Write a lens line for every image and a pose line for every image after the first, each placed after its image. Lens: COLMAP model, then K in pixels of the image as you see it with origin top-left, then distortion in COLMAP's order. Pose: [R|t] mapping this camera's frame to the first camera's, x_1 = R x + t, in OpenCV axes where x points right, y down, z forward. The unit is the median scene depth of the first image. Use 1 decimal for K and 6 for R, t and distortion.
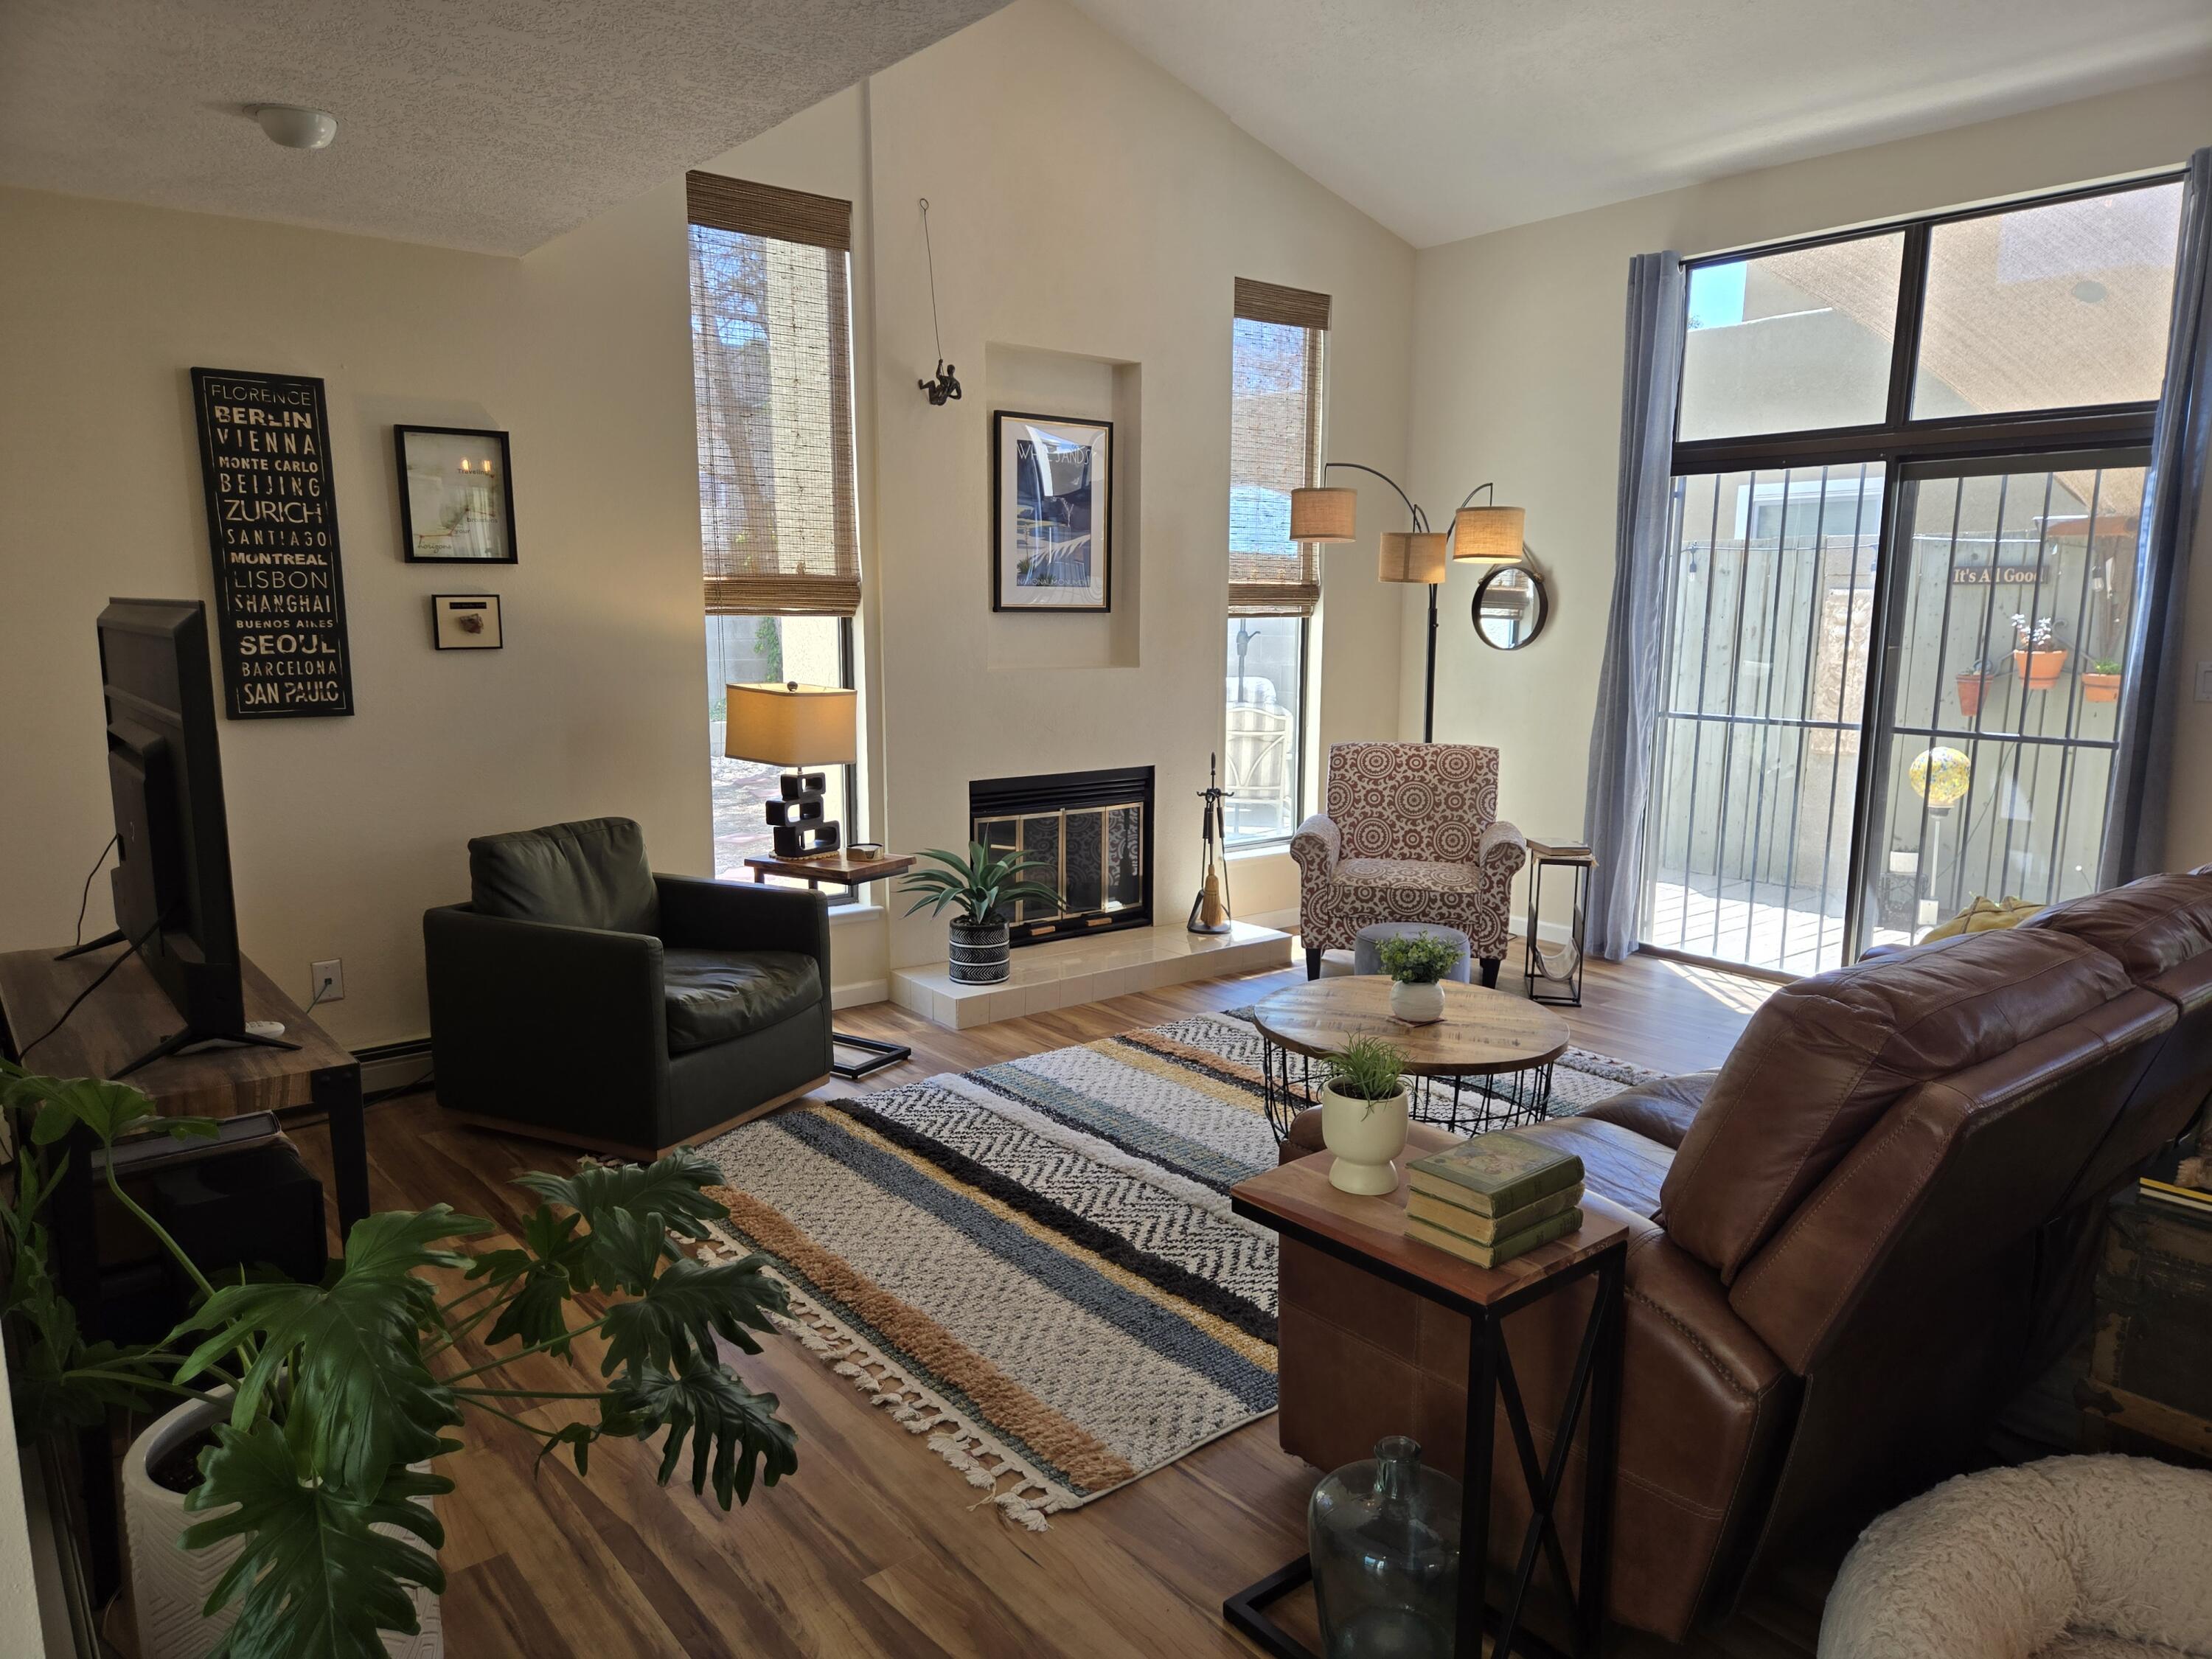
lens RADIAL K [[1478.9, 0, 1110.8], [0, 1478.9, 853.9], [0, 0, 1]] dist [0.075786, -0.070013]
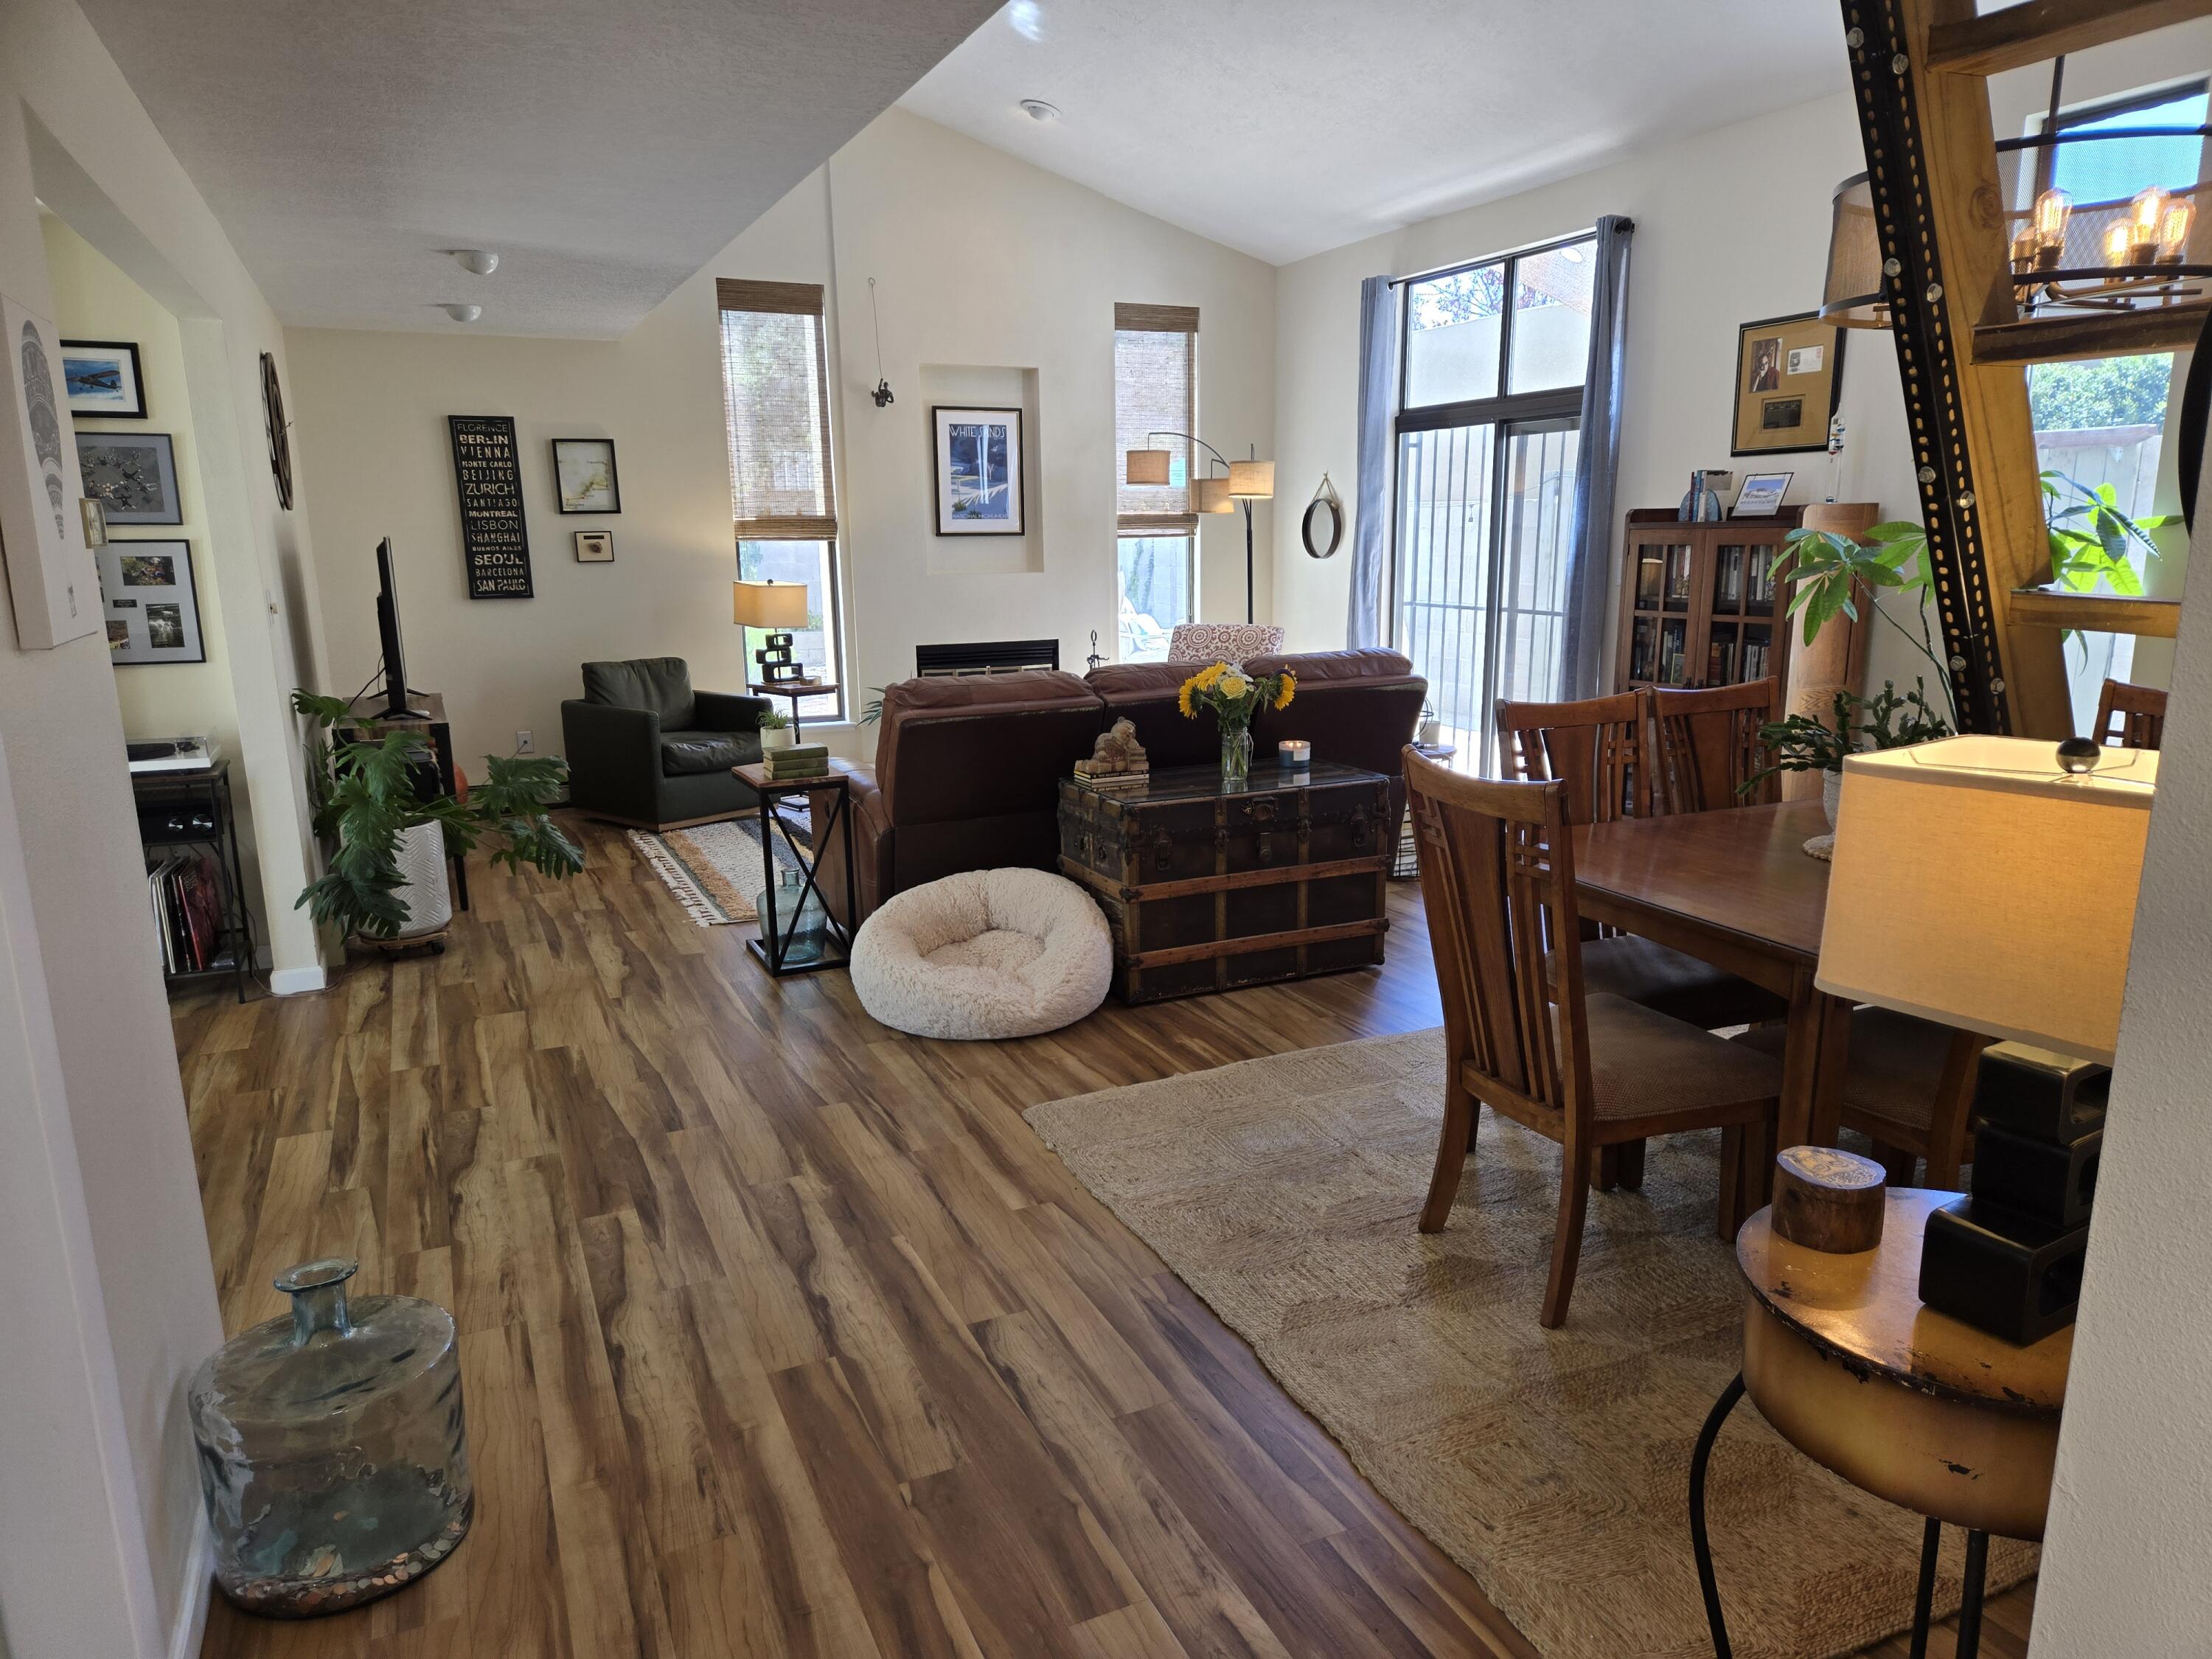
lens RADIAL K [[1478.9, 0, 1120.1], [0, 1478.9, 860.7], [0, 0, 1]] dist [0.075786, -0.070013]
pose [[0.970779, 0.036336, -0.237207, 0.632874], [-0.023295, 0.998071, 0.057551, 0.105865], [0.238841, -0.050344, 0.969753, -0.622621]]
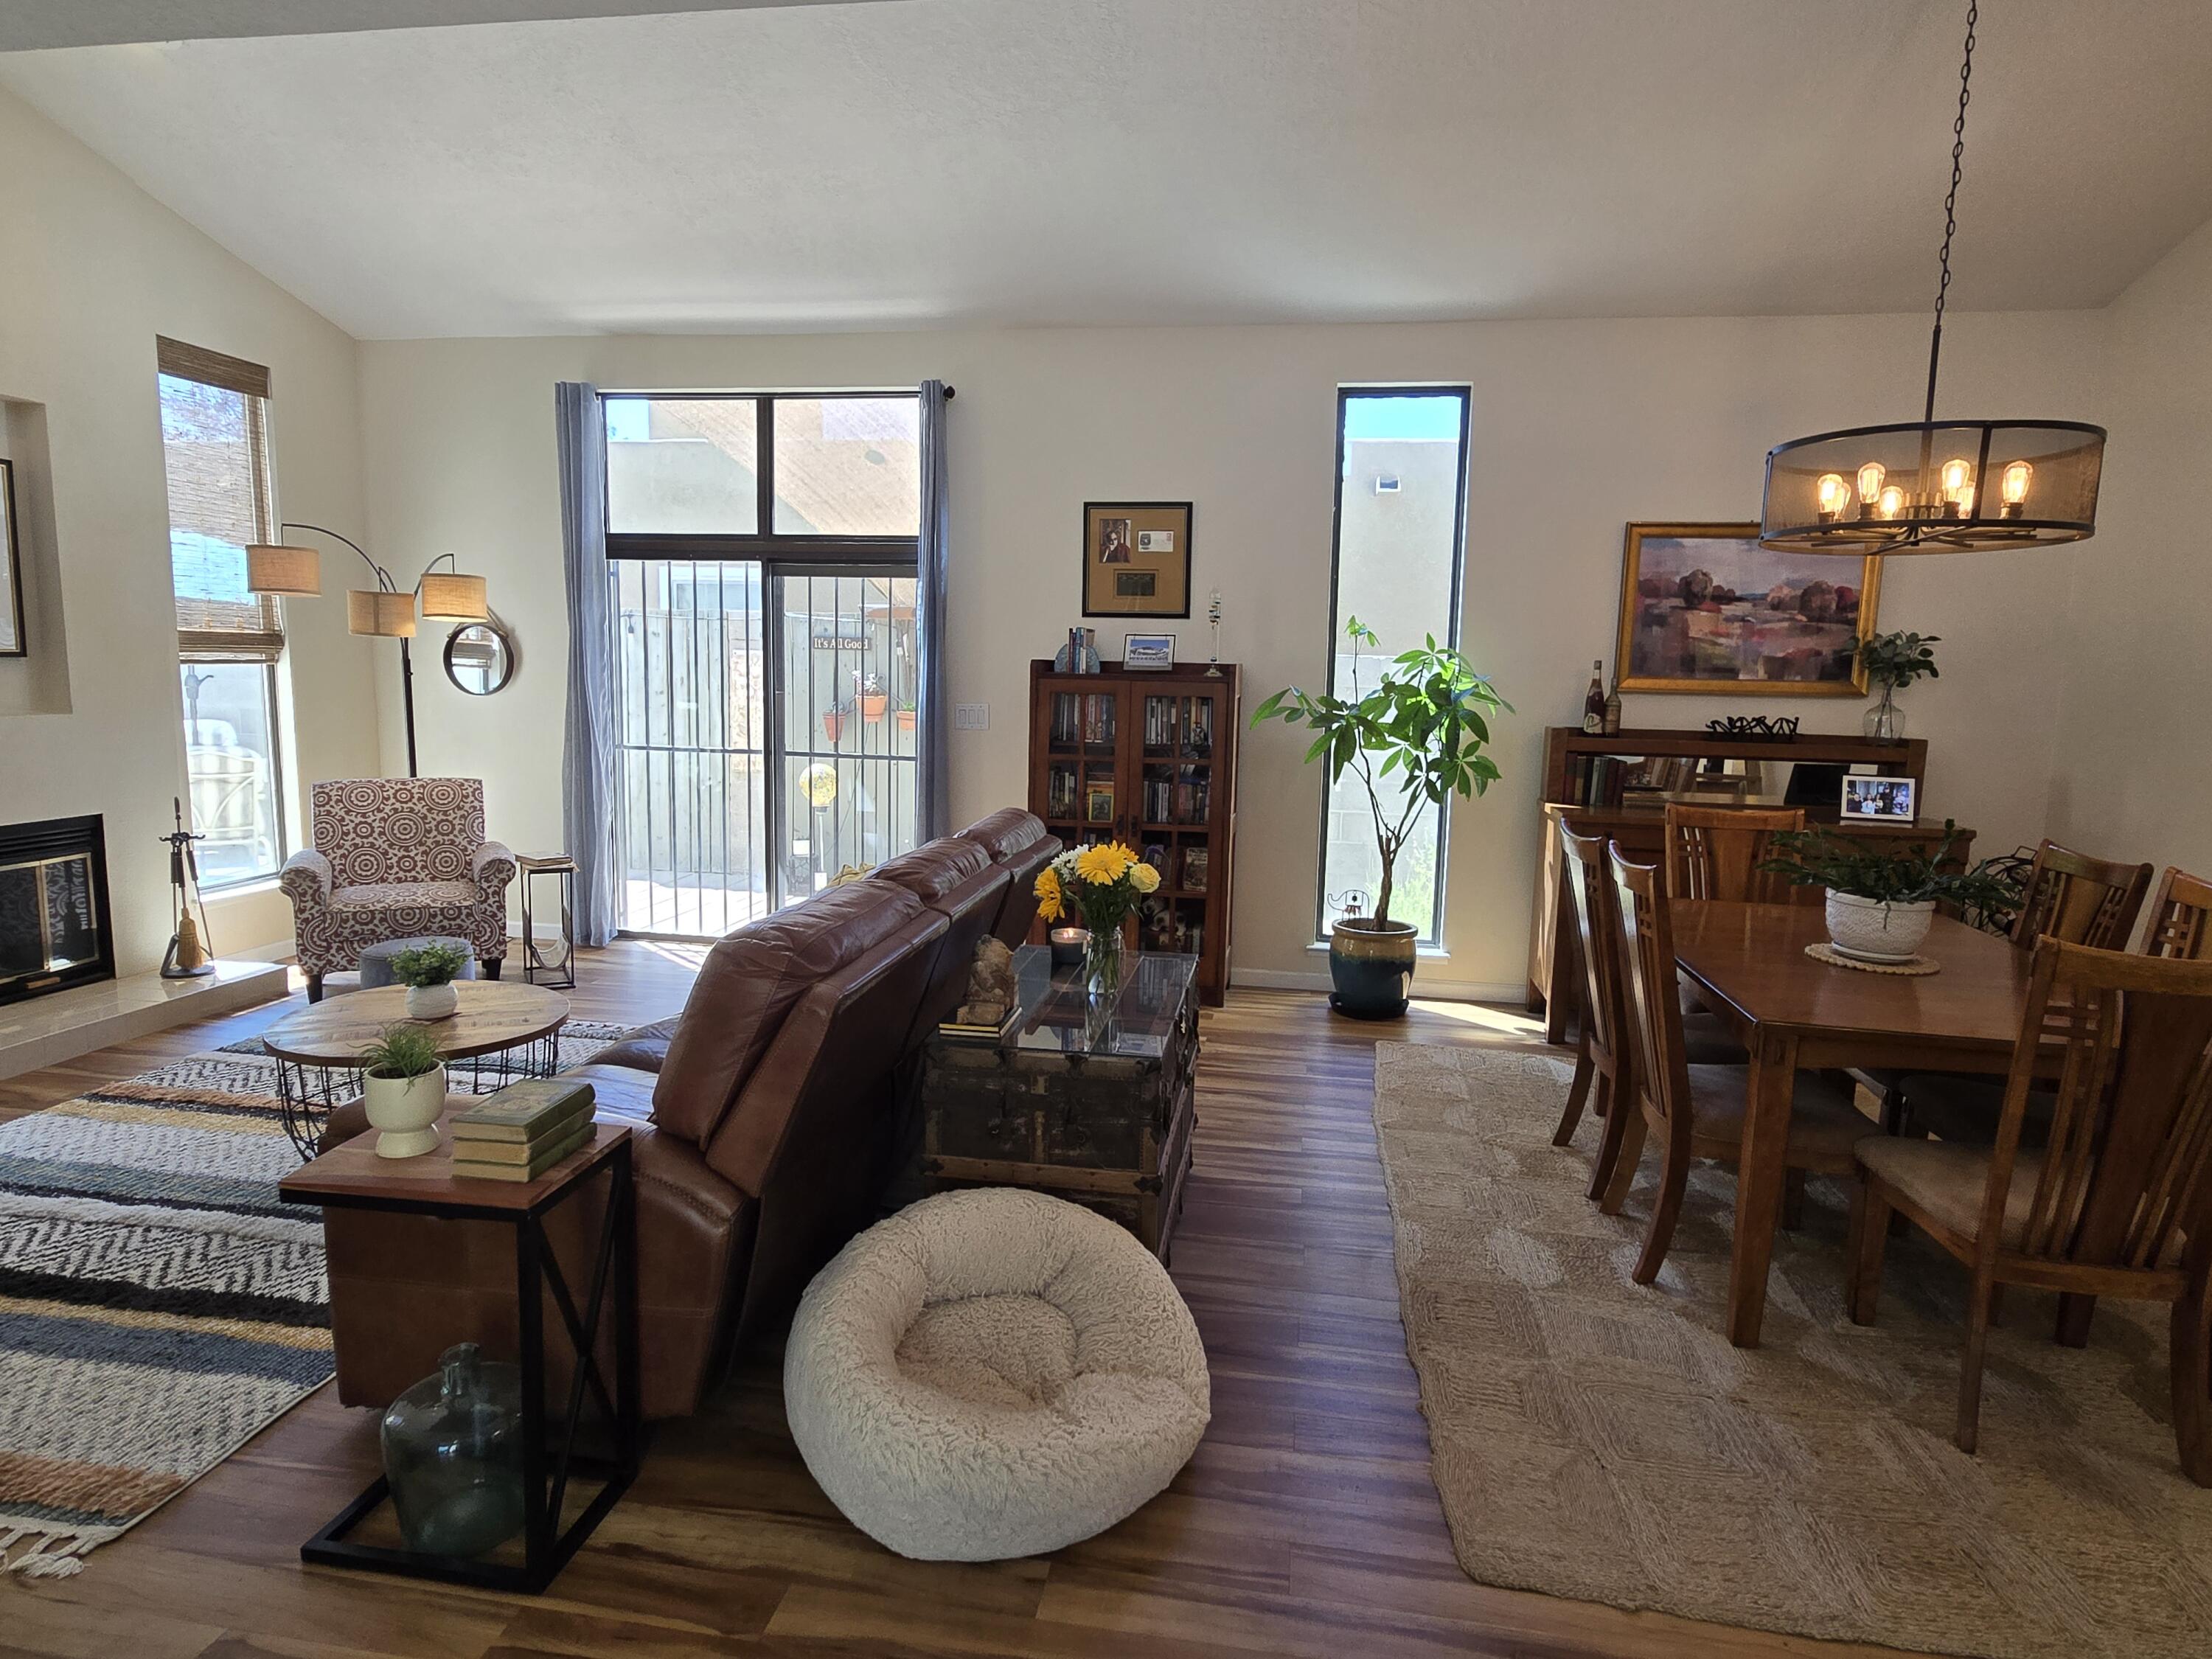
lens RADIAL K [[1231.8, 0, 1115.2], [0, 1231.8, 821.8], [0, 0, 1]] dist [-0.003092, 0.003426]
pose [[0.740547, -0.072934, 0.668034, -0.025073], [0.092563, 0.995688, 0.006096, 0.003055], [-0.665599, 0.057321, 0.744105, -0.063705]]
